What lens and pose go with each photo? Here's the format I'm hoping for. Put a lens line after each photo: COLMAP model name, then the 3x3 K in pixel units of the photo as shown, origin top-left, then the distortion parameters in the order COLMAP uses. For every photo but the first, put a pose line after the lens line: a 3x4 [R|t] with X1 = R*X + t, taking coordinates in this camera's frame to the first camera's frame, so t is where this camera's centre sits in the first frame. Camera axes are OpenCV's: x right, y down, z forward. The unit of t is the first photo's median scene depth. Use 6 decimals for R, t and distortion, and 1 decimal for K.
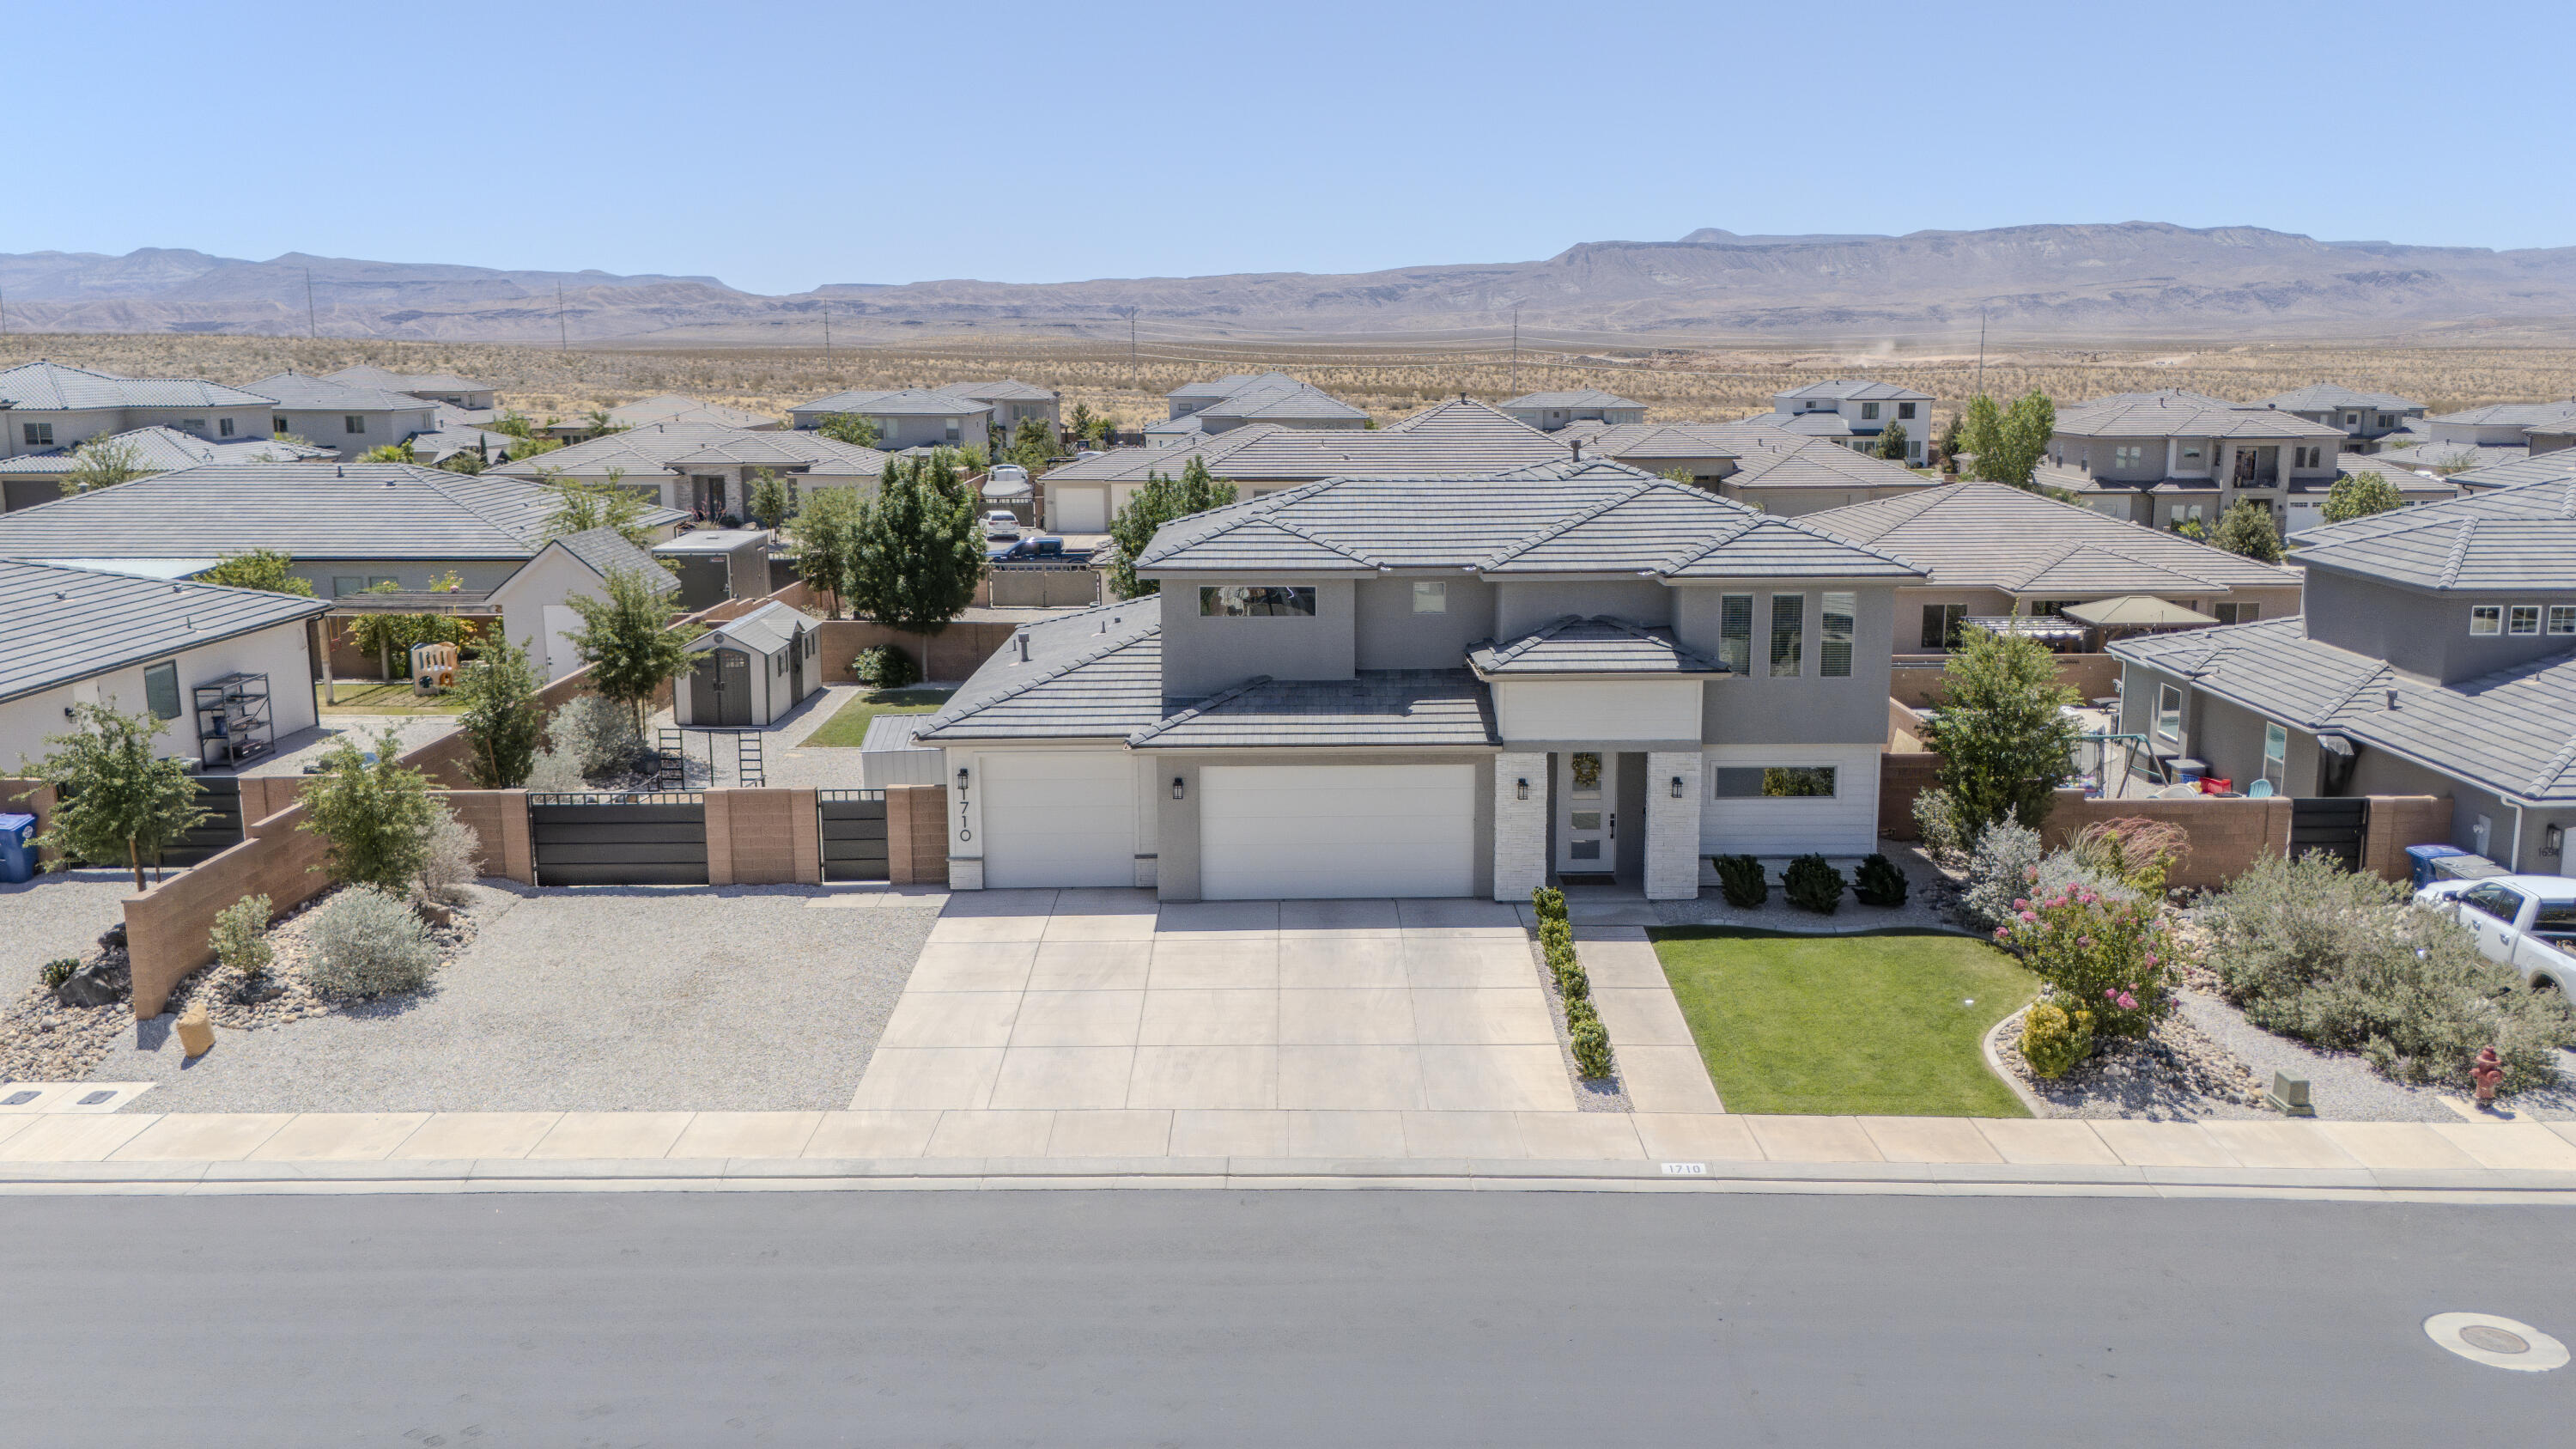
lens RADIAL K [[2000.6, 0, 1357.5], [0, 2000.6, 726.4], [0, 0, 1]] dist [0.059820, -0.053851]
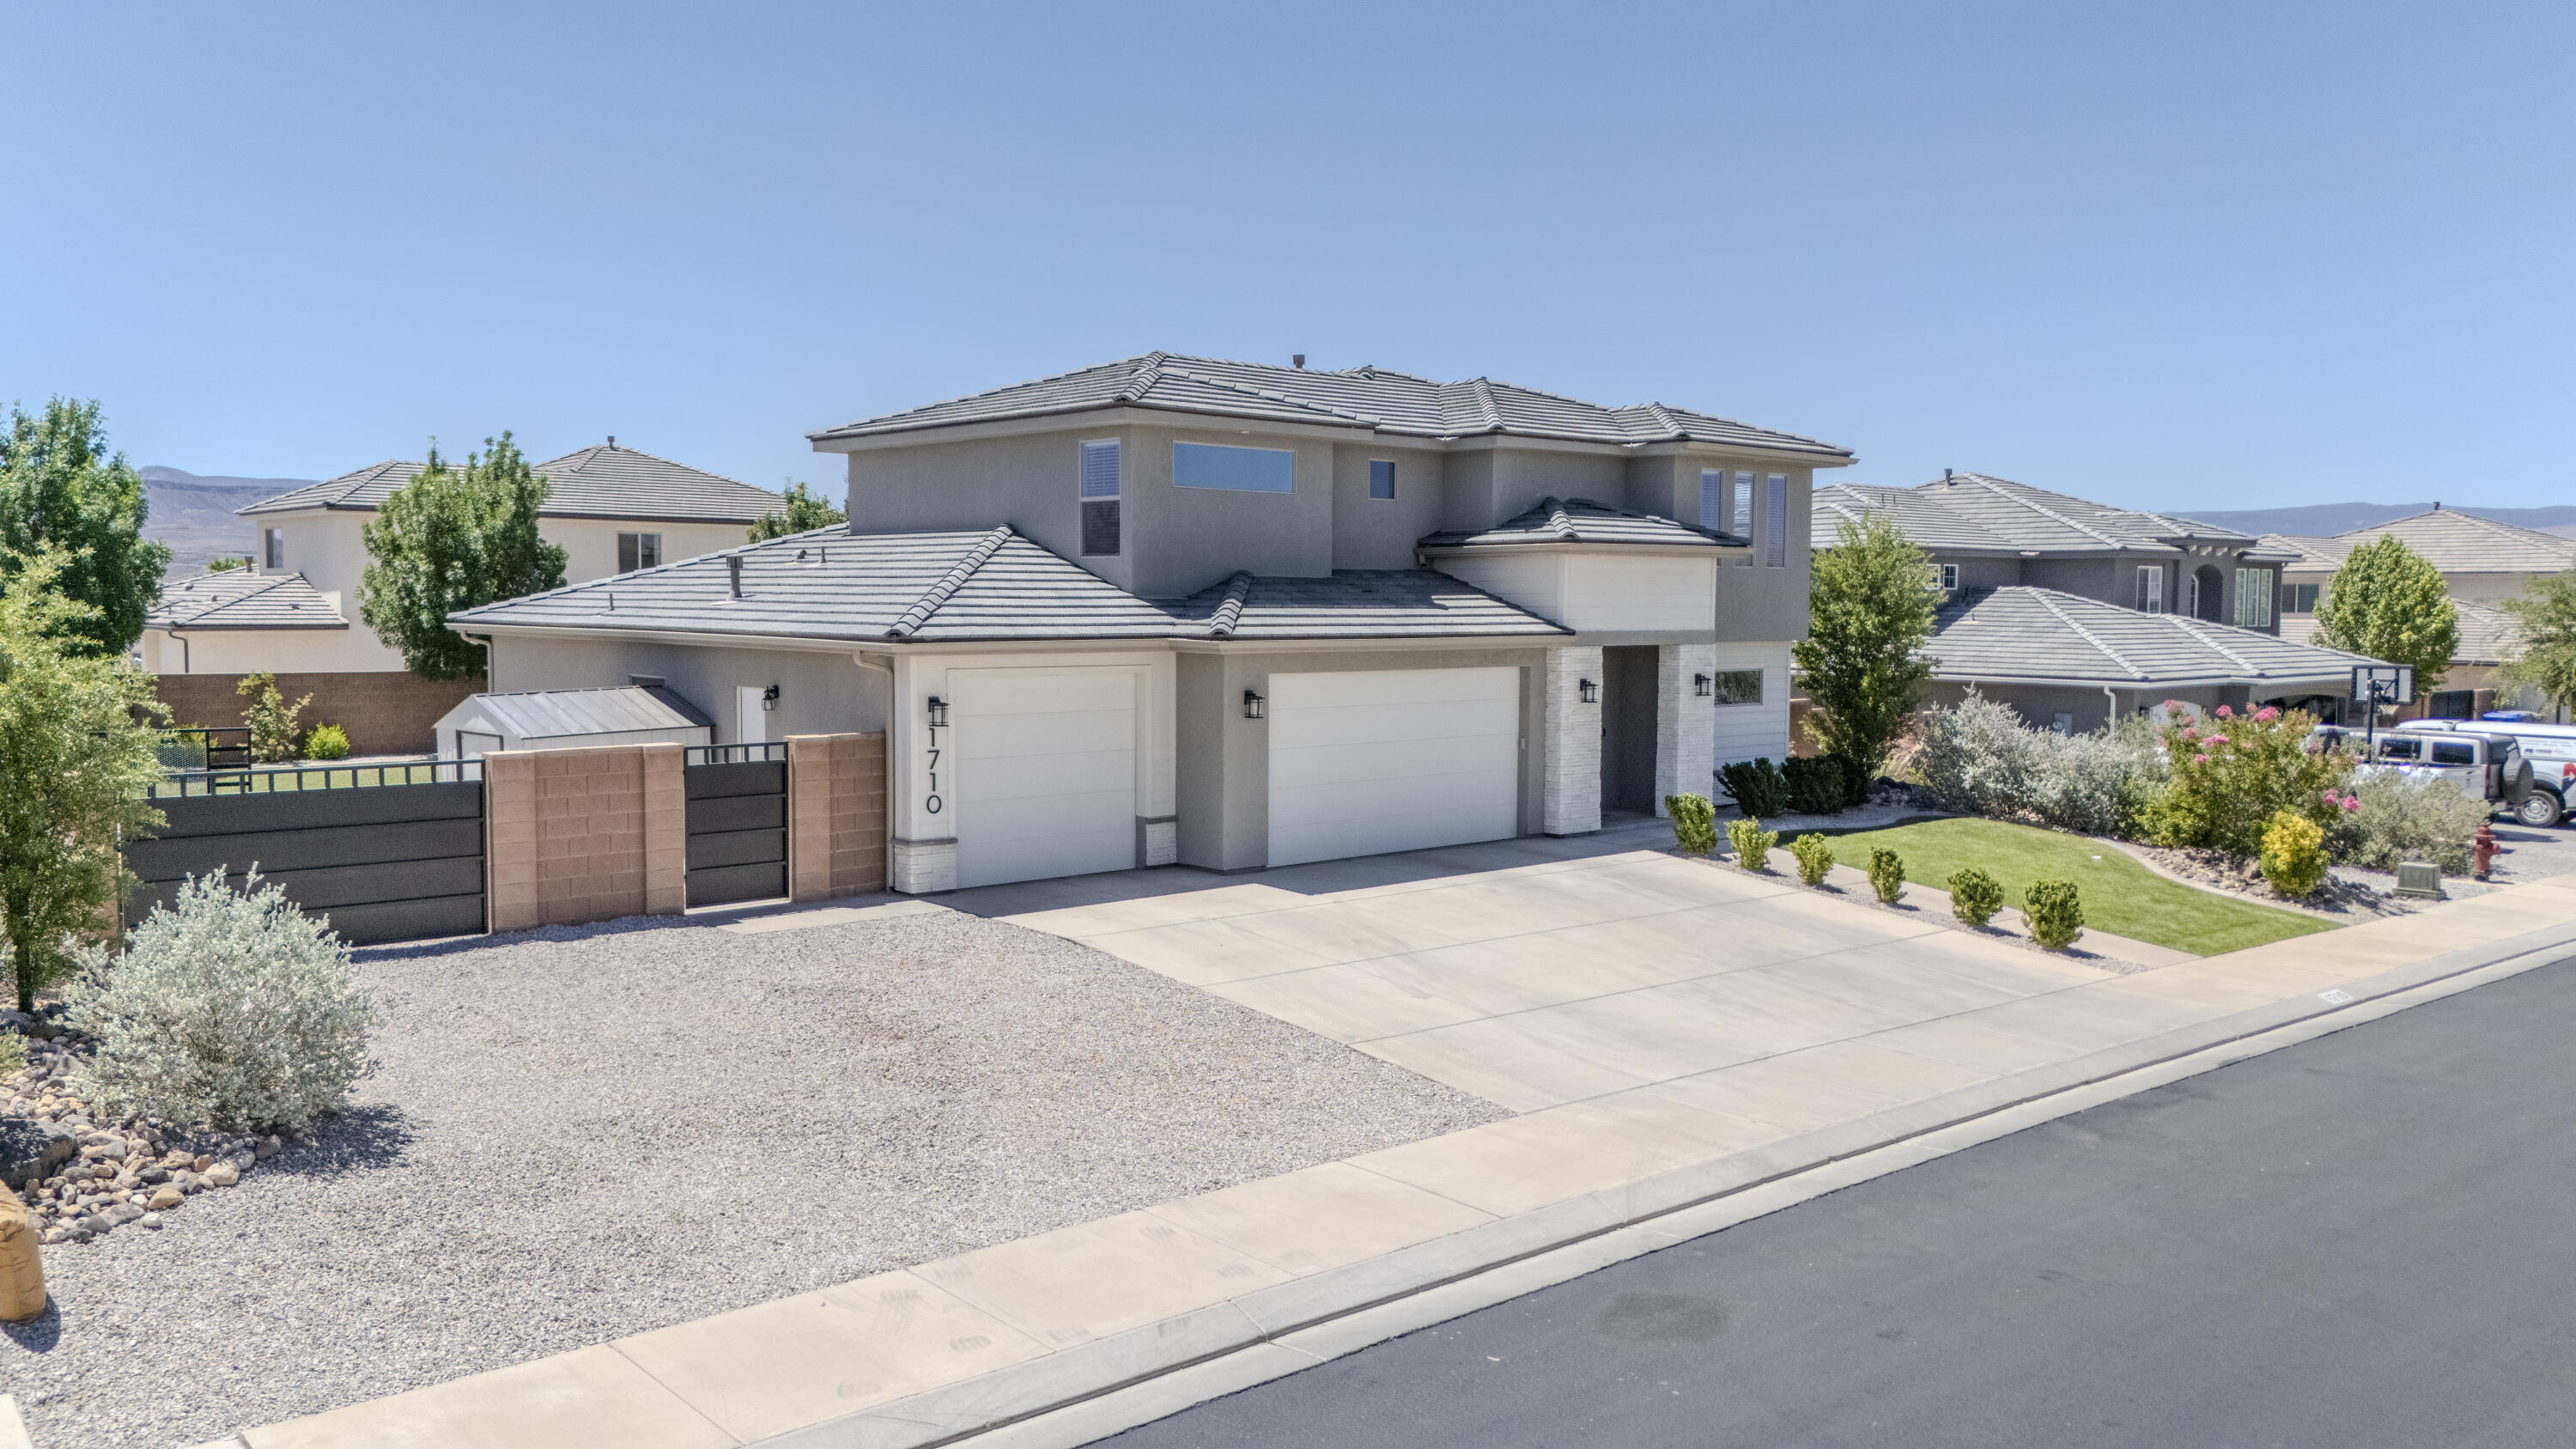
lens RADIAL K [[1903.8, 0, 1288.0], [0, 1903.8, 724.5], [0, 0, 1]] dist [0.064070, -0.057797]
pose [[0.769383, -0.037340, 0.637695, -0.519726], [0.112381, 0.990632, -0.077582, 0.093803], [-0.628824, 0.131355, 0.766372, 0.496971]]
